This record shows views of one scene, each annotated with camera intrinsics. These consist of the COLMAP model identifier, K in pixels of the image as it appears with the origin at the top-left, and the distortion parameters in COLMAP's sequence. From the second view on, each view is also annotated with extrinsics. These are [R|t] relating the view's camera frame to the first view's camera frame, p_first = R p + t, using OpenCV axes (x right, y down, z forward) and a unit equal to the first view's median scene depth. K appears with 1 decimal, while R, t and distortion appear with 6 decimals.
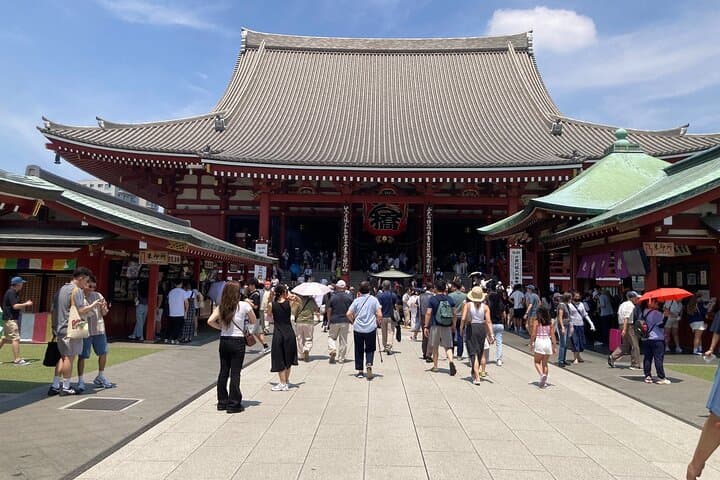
lens RADIAL K [[604.2, 0, 358.7], [0, 604.2, 240.0], [0, 0, 1]] dist [0.020109, 0.002533]
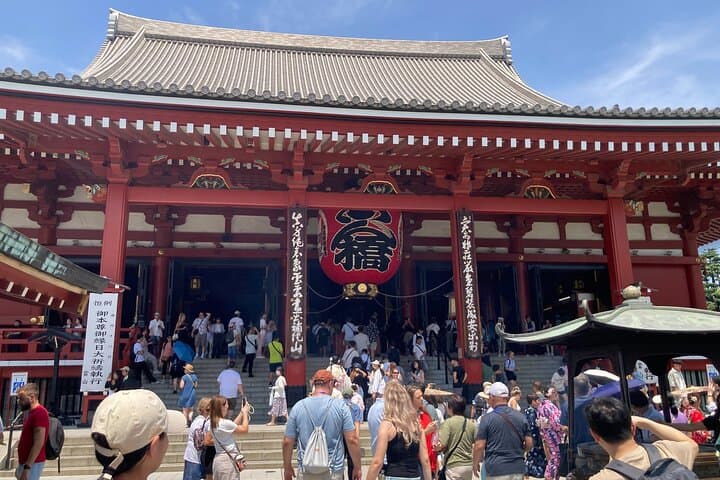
lens RADIAL K [[604.2, 0, 361.9], [0, 604.2, 239.5], [0, 0, 1]] dist [0.020109, 0.002533]
pose [[0.983724, 0.007700, 0.179523, -0.050513], [0.019734, 0.988408, -0.150531, 0.034035], [-0.178602, 0.151623, 0.972169, 0.487370]]
